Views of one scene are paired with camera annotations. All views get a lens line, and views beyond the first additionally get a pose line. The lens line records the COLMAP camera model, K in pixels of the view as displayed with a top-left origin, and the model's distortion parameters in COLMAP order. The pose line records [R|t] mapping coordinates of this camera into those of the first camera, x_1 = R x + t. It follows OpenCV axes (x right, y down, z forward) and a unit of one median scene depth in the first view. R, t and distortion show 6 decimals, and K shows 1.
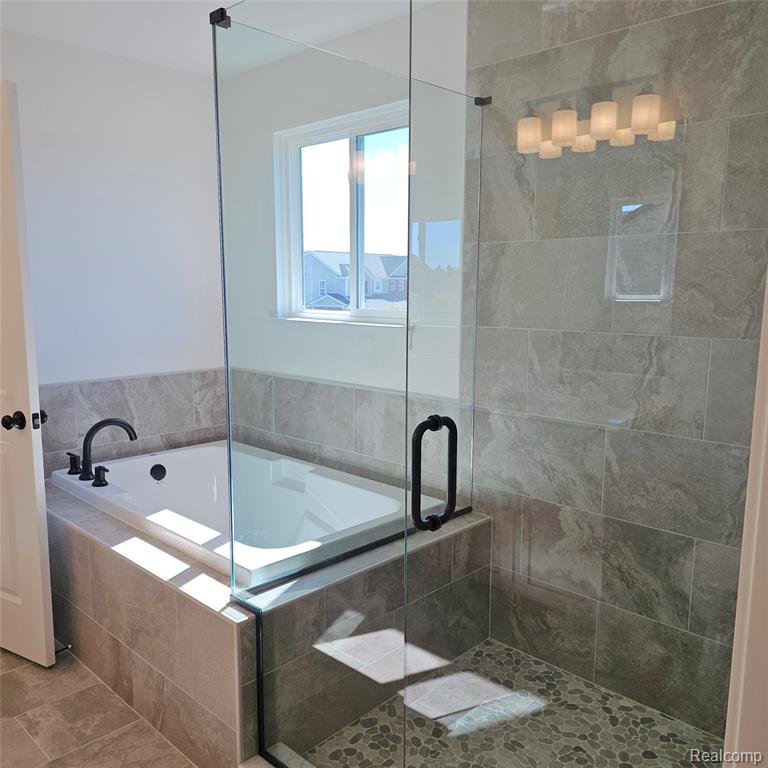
lens RADIAL K [[698.2, 0, 383.8], [0, 698.2, 392.4], [0, 0, 1]] dist [0.089618, -0.069507]
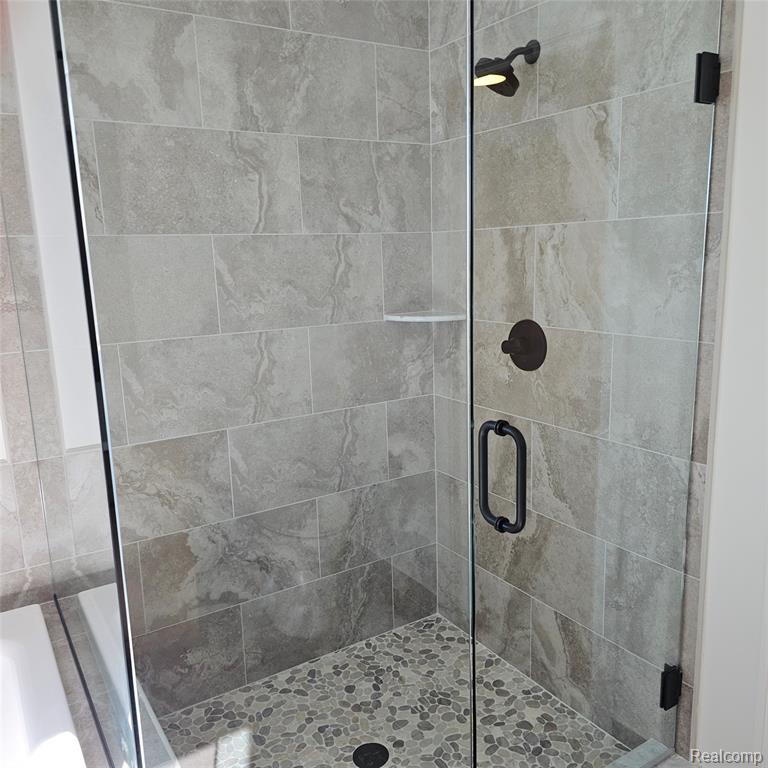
lens RADIAL K [[698.2, 0, 383.8], [0, 698.2, 392.4], [0, 0, 1]] dist [0.089618, -0.069507]
pose [[0.239700, -0.200418, 0.949935, -0.529378], [0.184649, 0.970011, 0.158060, -0.111510], [-0.953126, 0.137518, 0.269518, 0.504400]]
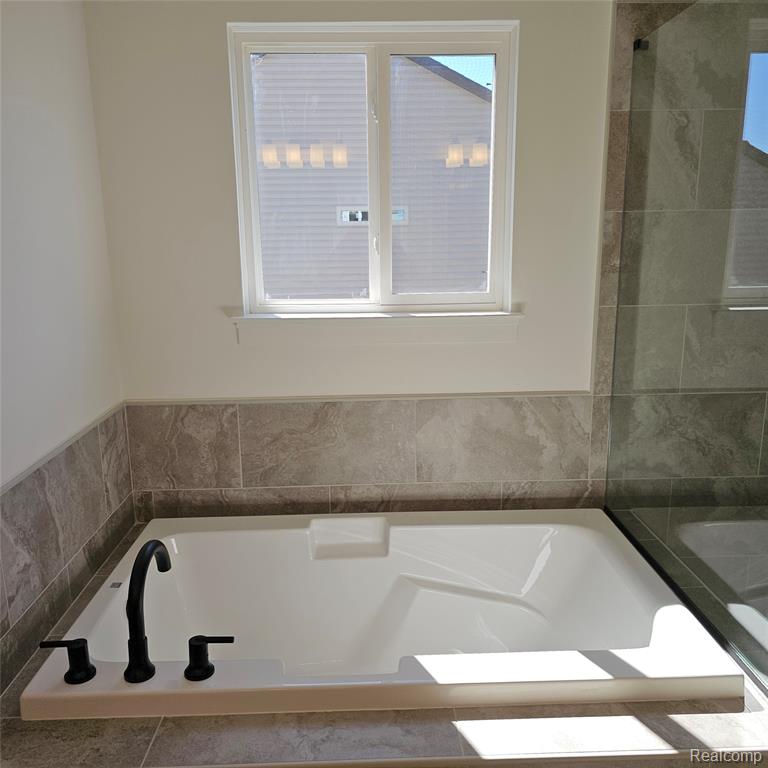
lens RADIAL K [[691.2, 0, 393.2], [0, 691.2, 384.1], [0, 0, 1]] dist [0.085353, -0.075661]
pose [[0.680826, -0.163634, 0.713933, -0.774233], [0.124680, 0.986391, 0.107184, -0.139409], [-0.721756, 0.016039, 0.691962, 0.655309]]
